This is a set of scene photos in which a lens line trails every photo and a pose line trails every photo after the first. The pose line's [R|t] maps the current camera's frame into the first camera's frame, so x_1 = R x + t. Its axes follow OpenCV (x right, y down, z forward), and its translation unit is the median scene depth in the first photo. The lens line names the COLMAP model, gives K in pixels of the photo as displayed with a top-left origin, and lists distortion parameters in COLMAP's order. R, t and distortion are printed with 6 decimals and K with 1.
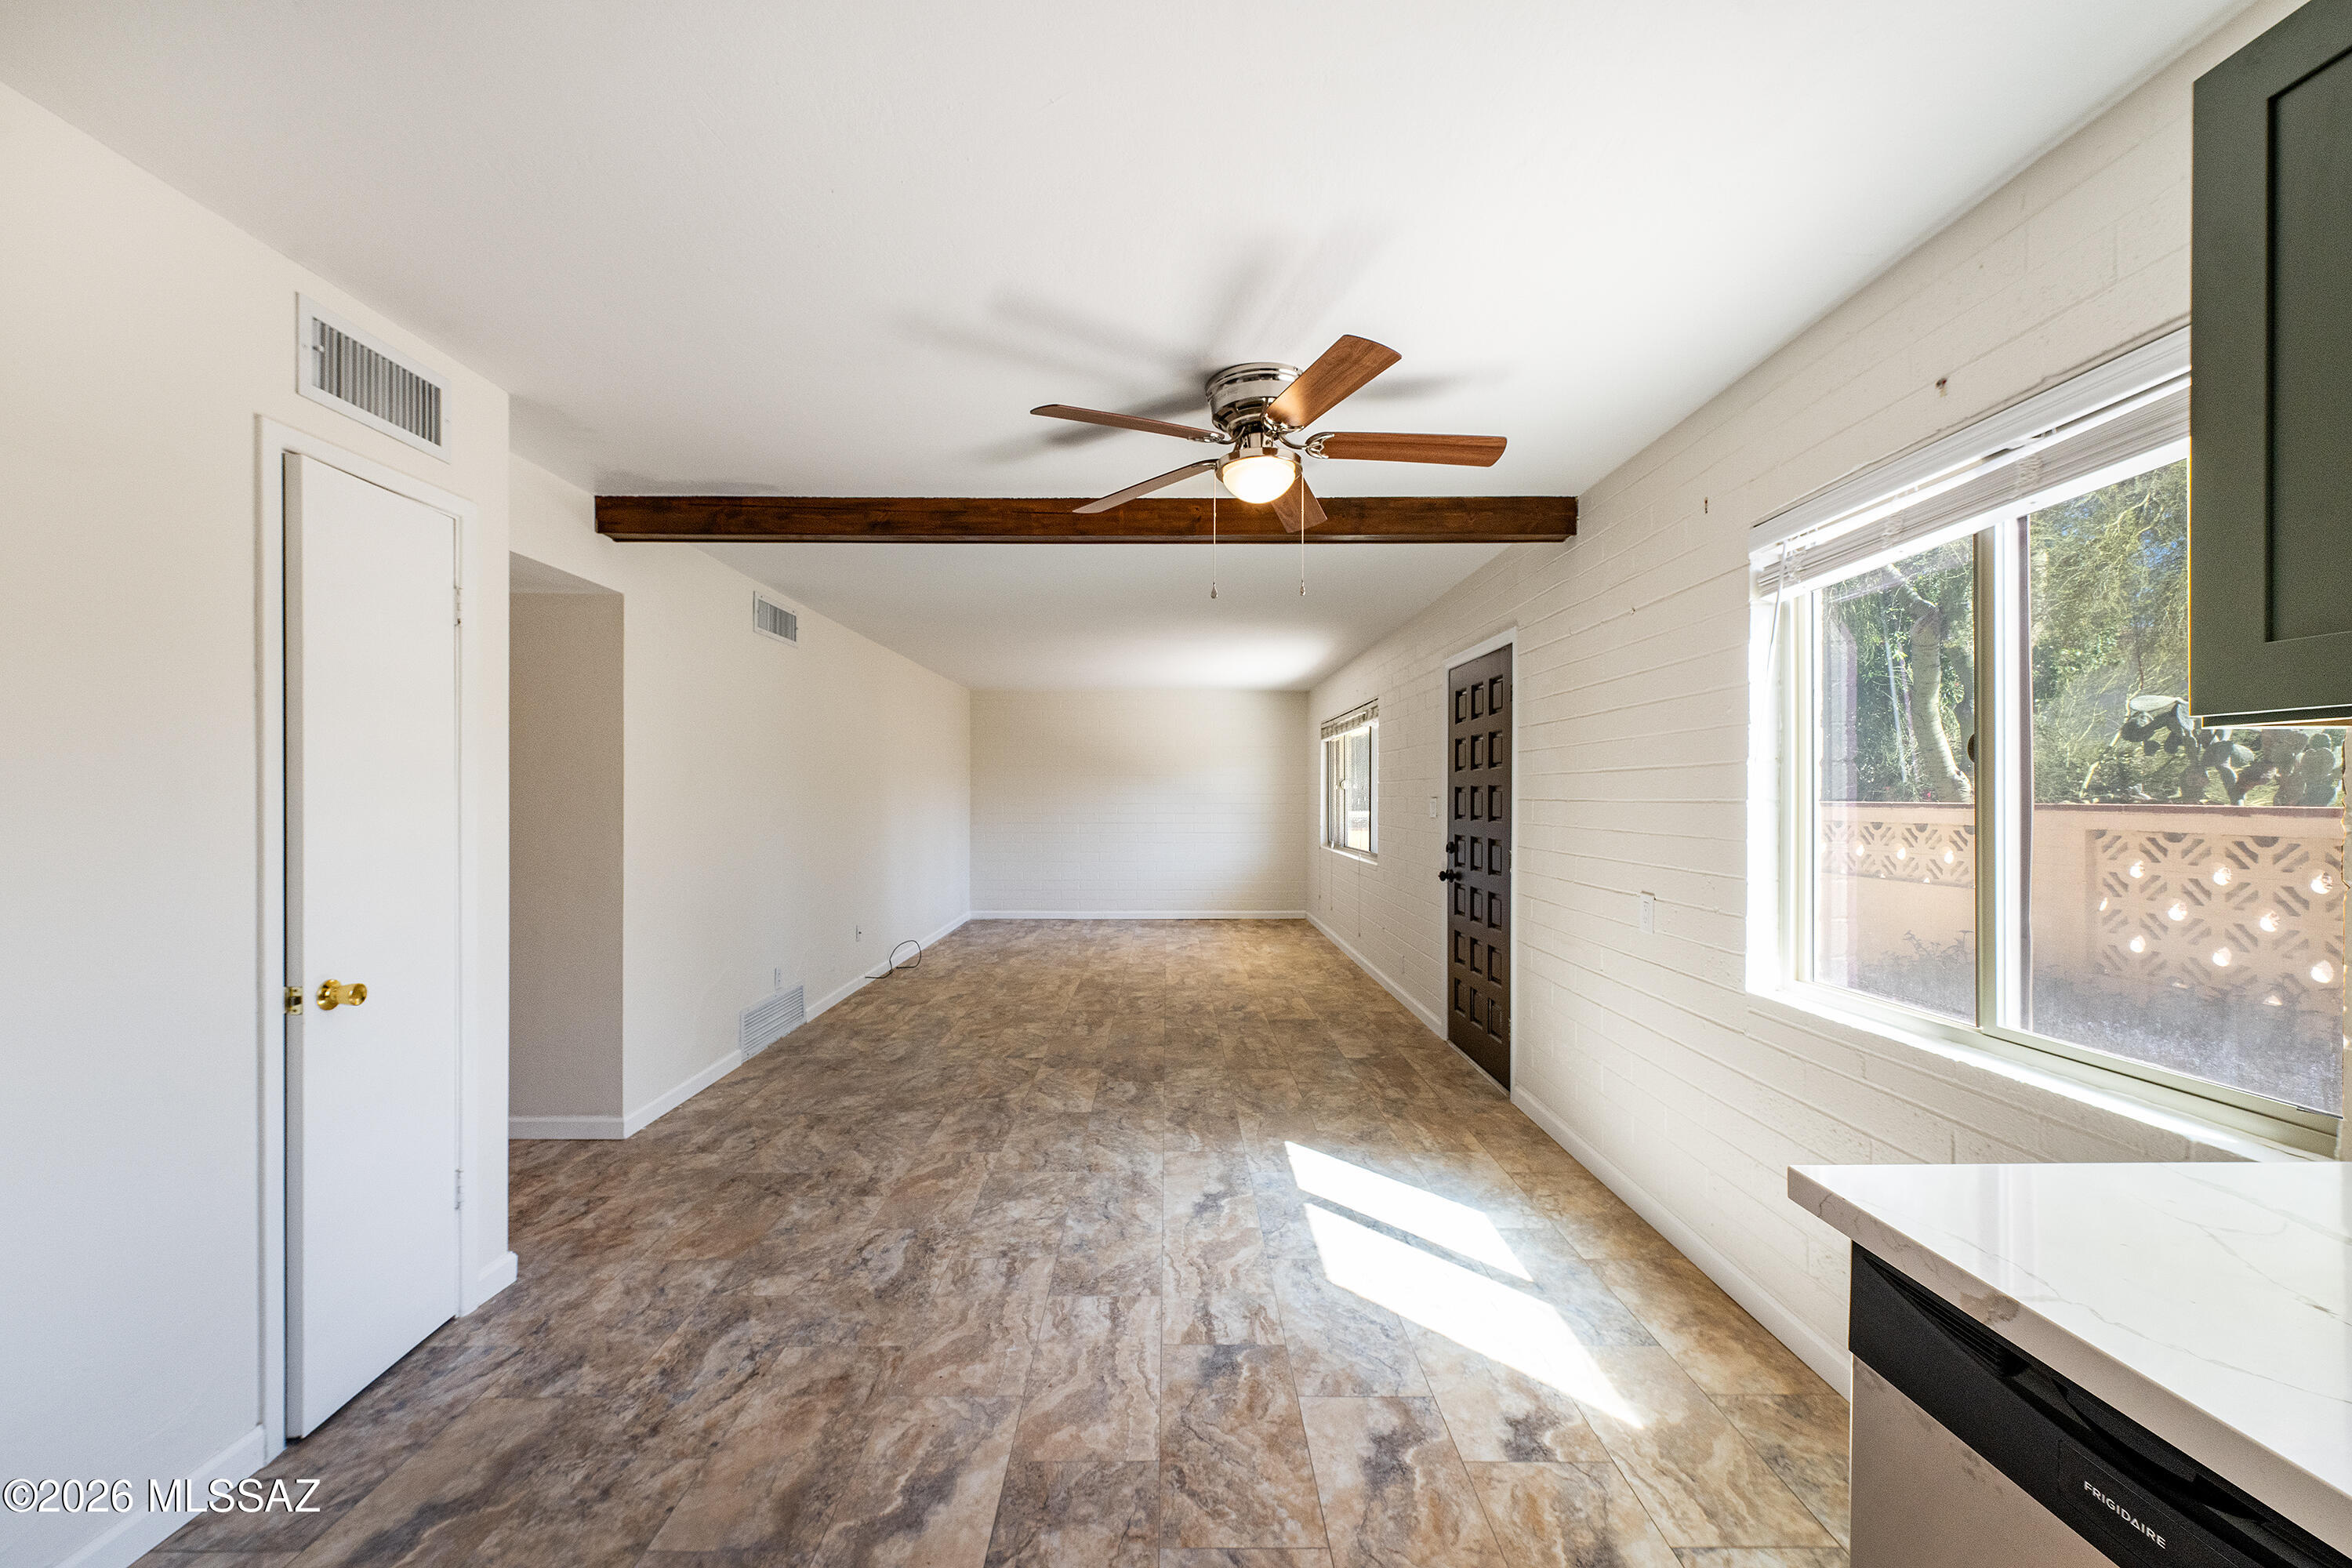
lens RADIAL K [[922.7, 0, 1164.3], [0, 922.7, 798.2], [0, 0, 1]] dist [-0.000999, -0.000066]
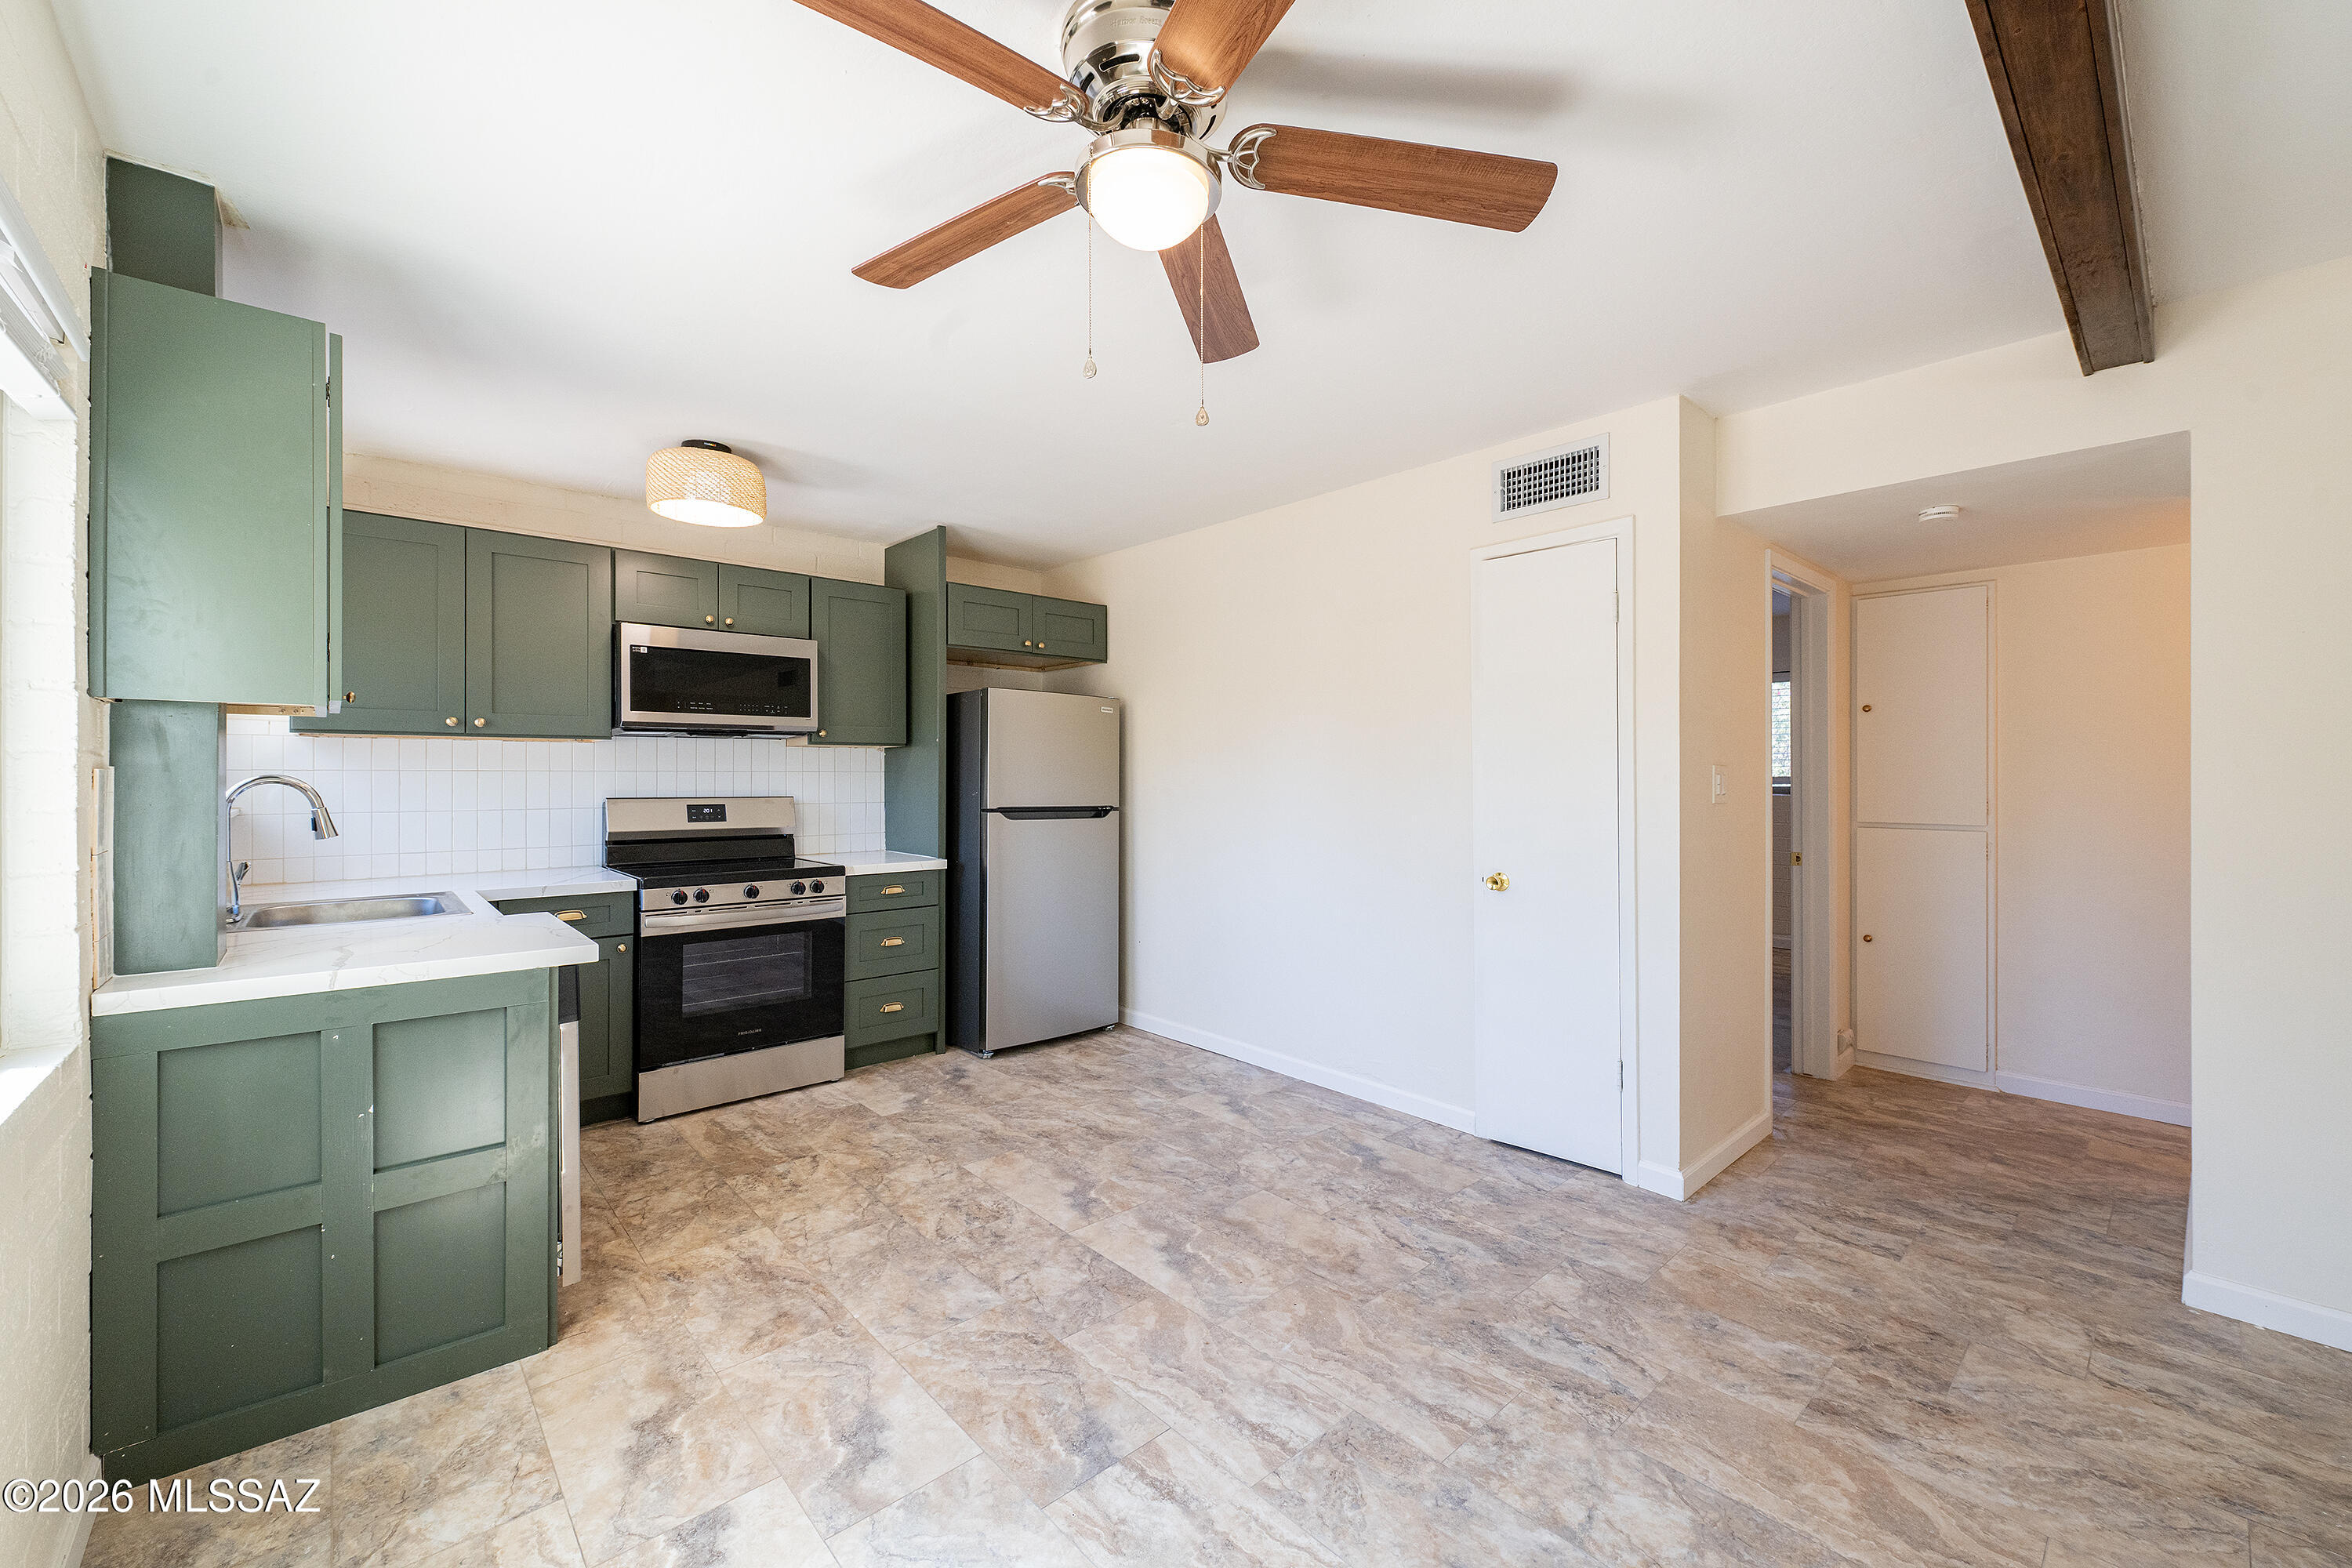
lens RADIAL K [[932.4, 0, 1192.3], [0, 932.4, 772.9], [0, 0, 1]] dist [-0.000637, -0.000106]
pose [[-0.733672, -0.001095, -0.679502, 0.442662], [-0.002928, 0.999995, 0.001549, 0.014474], [0.679497, 0.003126, -0.733672, 1.323045]]
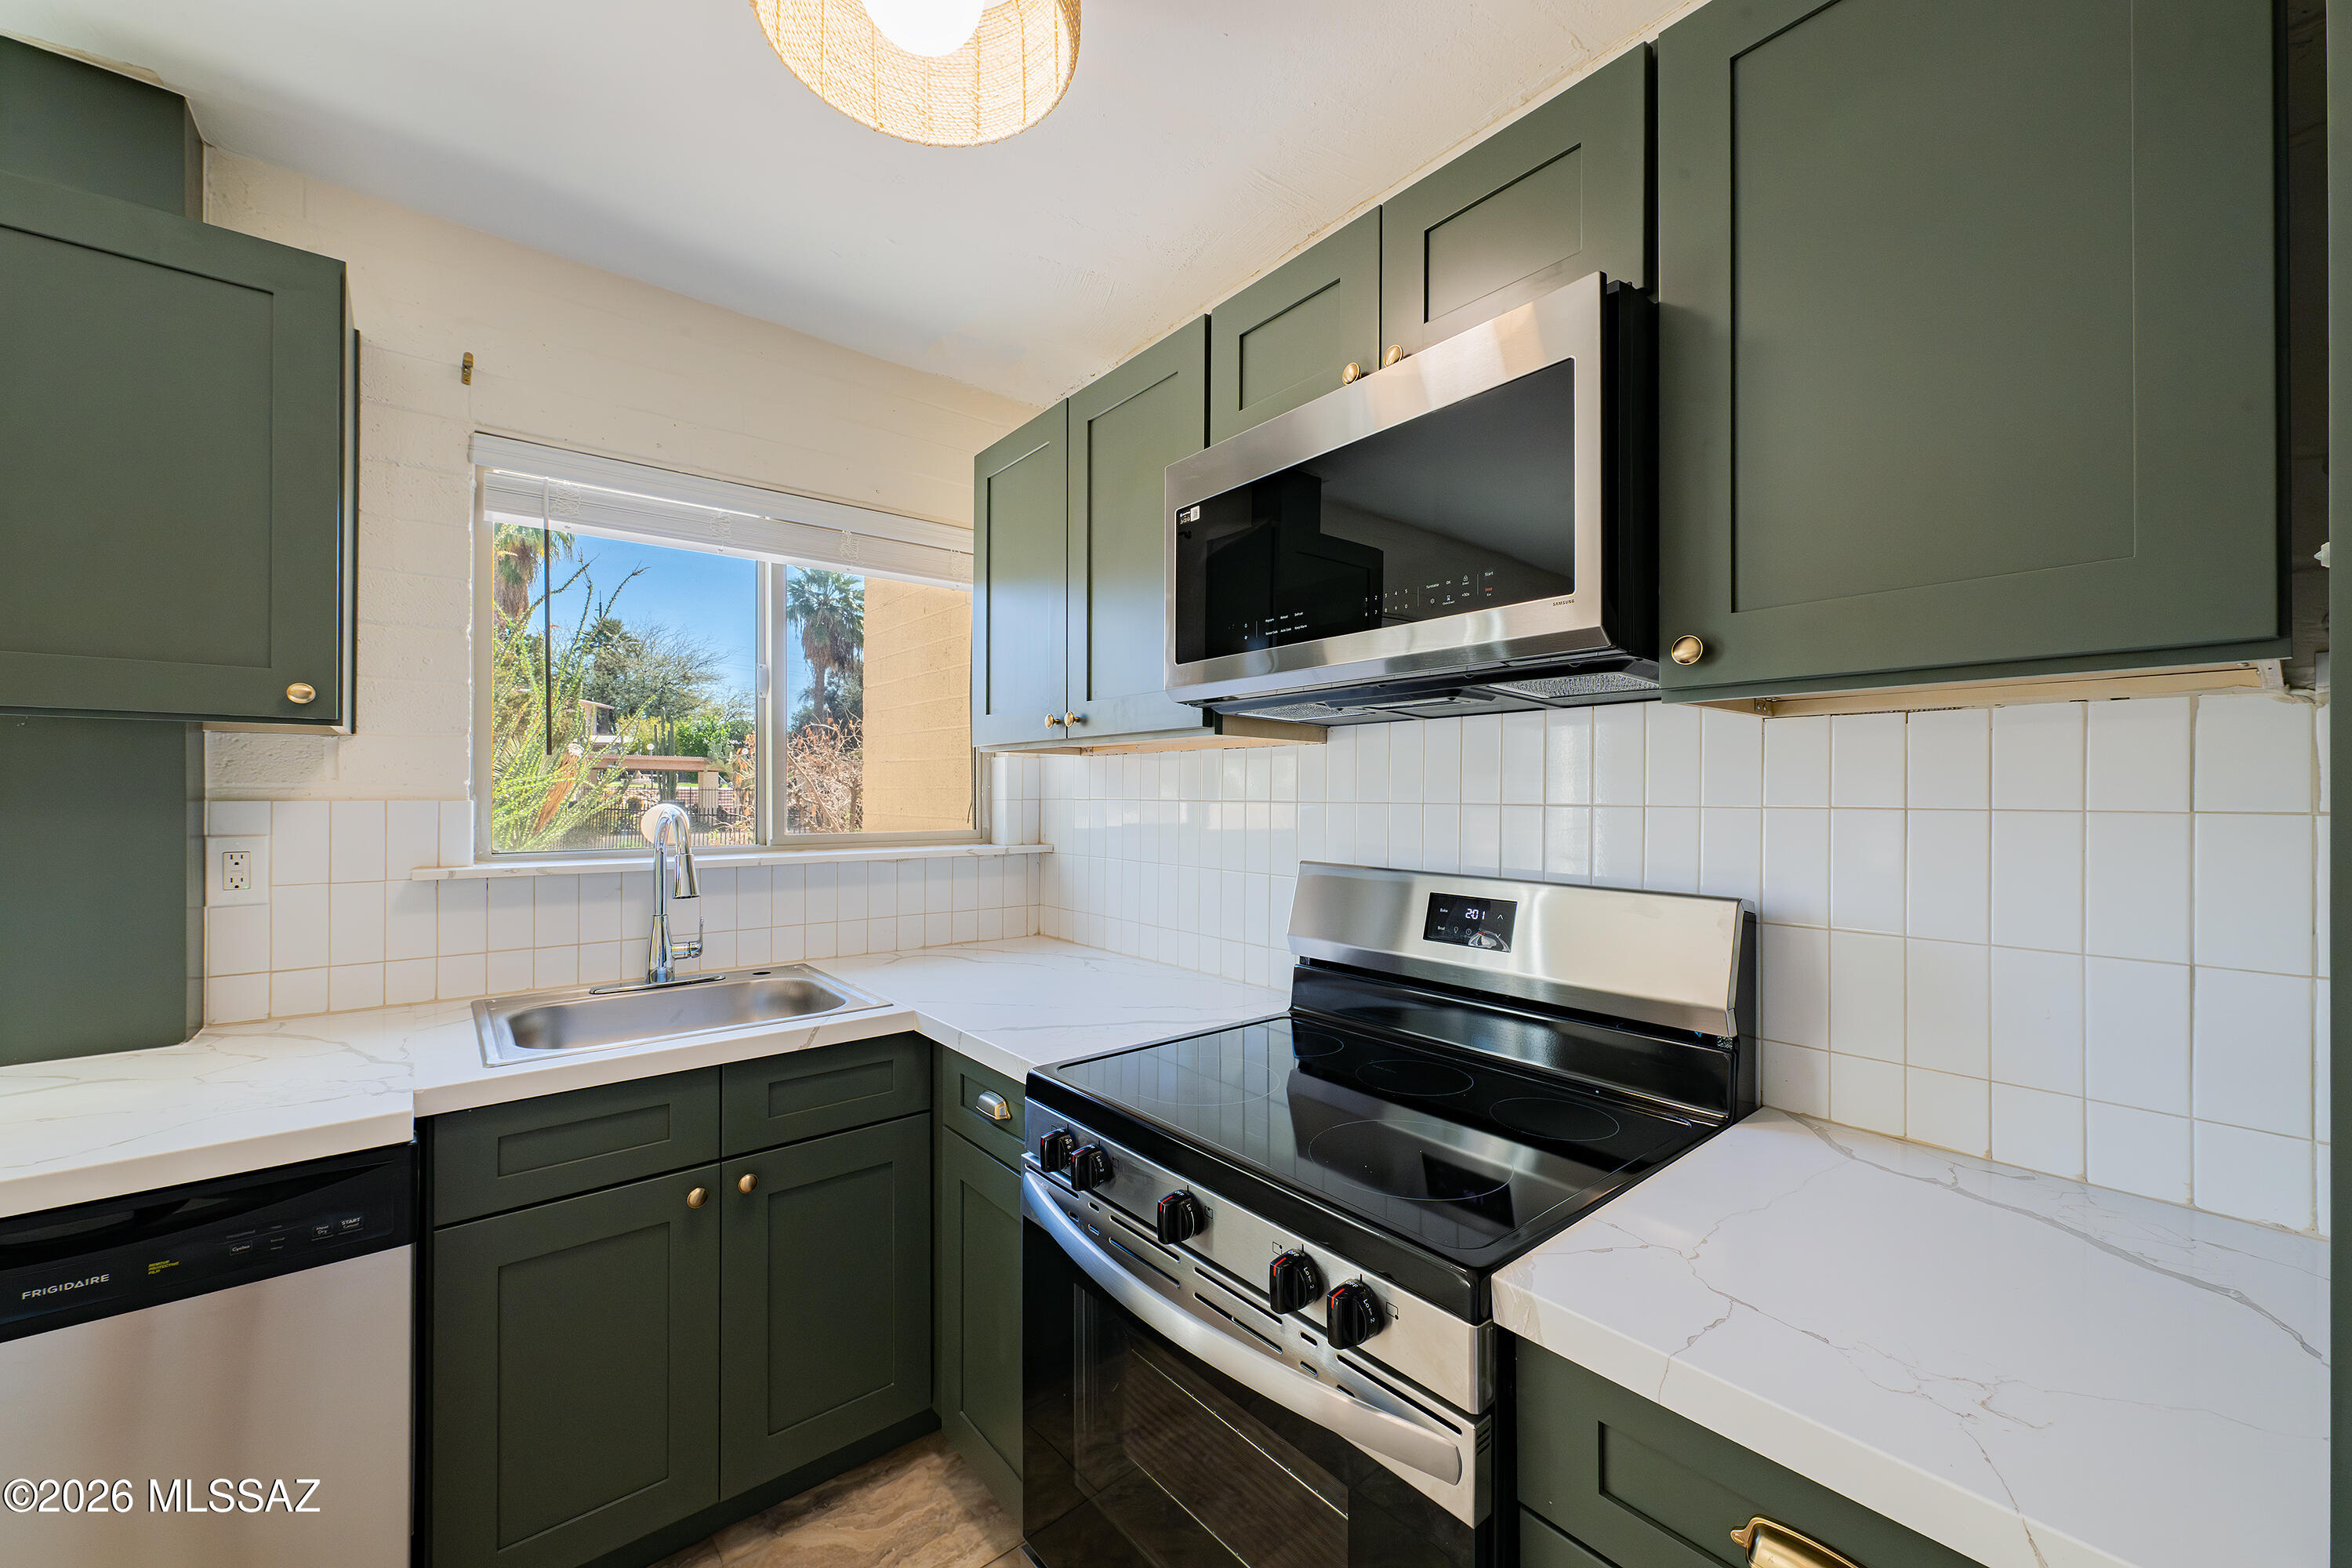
lens RADIAL K [[923.2, 0, 1190.7], [0, 923.2, 792.4], [0, 0, 1]] dist [0.014342, -0.000123]
pose [[-0.640115, 0.000144, 0.768279, -0.312431], [0.001596, 0.999998, 0.001142, 0.008310], [-0.768277, 0.001957, -0.640114, 0.159981]]
